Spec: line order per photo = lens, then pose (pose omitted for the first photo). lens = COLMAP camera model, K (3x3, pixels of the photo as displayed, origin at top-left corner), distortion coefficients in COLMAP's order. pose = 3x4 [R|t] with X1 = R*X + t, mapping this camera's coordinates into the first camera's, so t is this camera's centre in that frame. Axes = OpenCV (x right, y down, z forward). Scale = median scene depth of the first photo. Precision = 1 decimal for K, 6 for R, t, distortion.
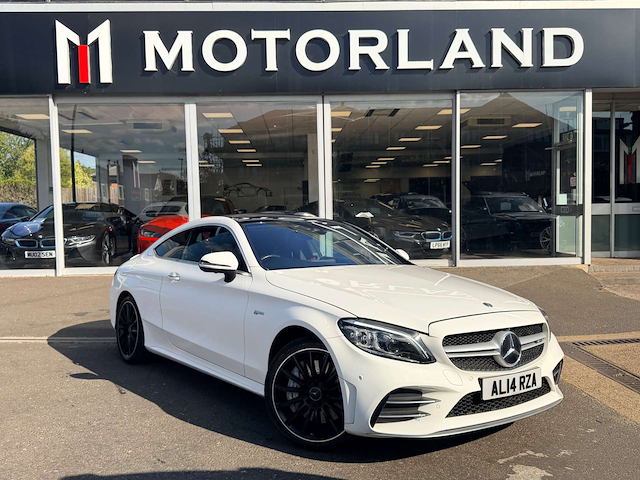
lens RADIAL K [[616.1, 0, 316.9], [0, 616.1, 242.1], [0, 0, 1]] dist [0.137757, -0.281219]
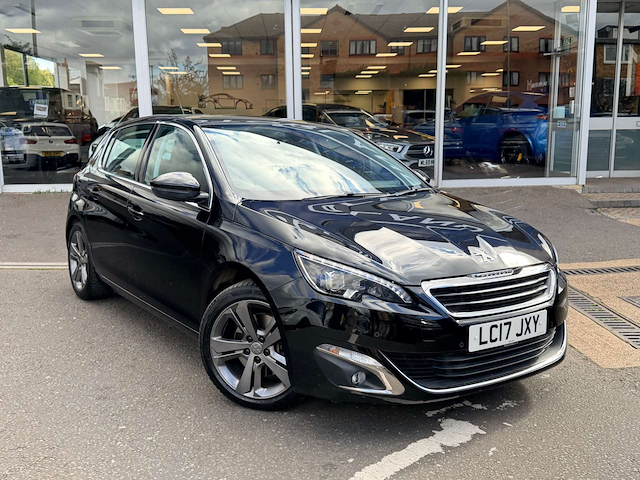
lens RADIAL K [[643.4, 0, 320.8], [0, 643.4, 240.5], [0, 0, 1]] dist [0.148486, -0.305948]
pose [[0.999936, 0.006317, 0.009428, 0.044493], [-0.007424, 0.992450, 0.122424, 0.002342], [-0.008583, -0.122486, 0.992433, 0.048758]]
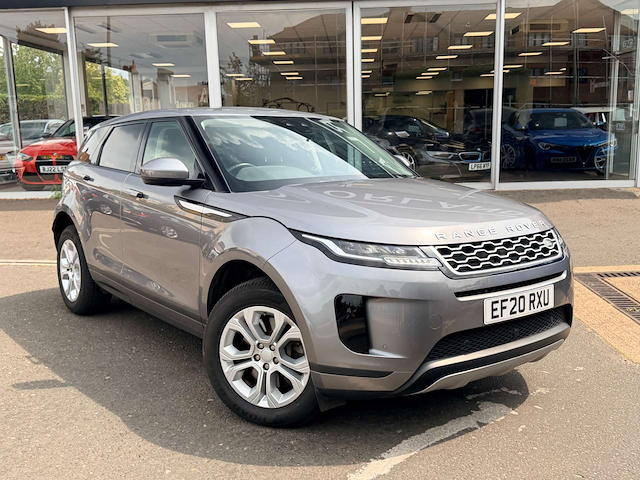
lens RADIAL K [[646.7, 0, 322.8], [0, 646.7, 242.3], [0, 0, 1]] dist [0.139128, -0.292705]
pose [[0.996701, 0.009661, -0.080579, 0.047306], [0.000679, 0.991863, 0.127308, -0.007509], [0.081153, -0.126943, 0.988585, -0.001580]]
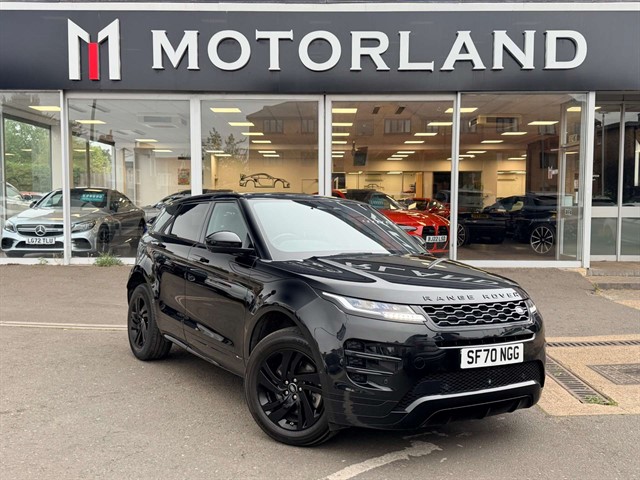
lens RADIAL K [[656.8, 0, 319.3], [0, 656.8, 238.5], [0, 0, 1]] dist [0.168941, -0.348129]
pose [[0.998430, 0.025724, -0.049748, 0.060784], [-0.025270, 0.999633, 0.009731, -0.010960], [0.049980, -0.008458, 0.998714, -0.085144]]
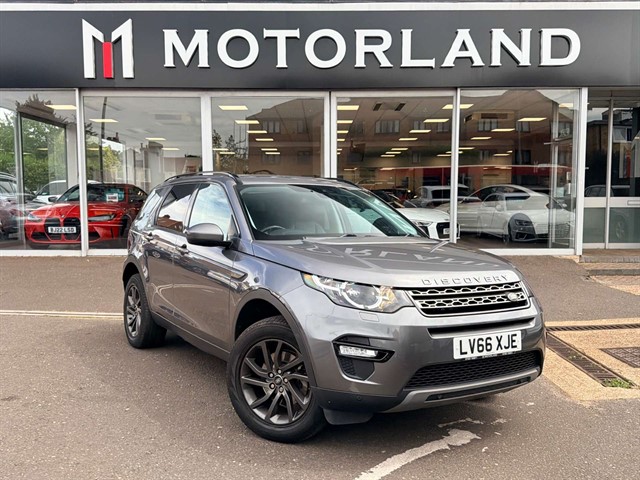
lens RADIAL K [[603.2, 0, 319.3], [0, 603.2, 242.8], [0, 0, 1]] dist [0.142683, -0.293142]
pose [[0.999167, 0.018885, -0.036176, 0.033756], [-0.017892, 0.999459, 0.027596, -0.005789], [0.036678, -0.026926, 0.998964, -0.044785]]
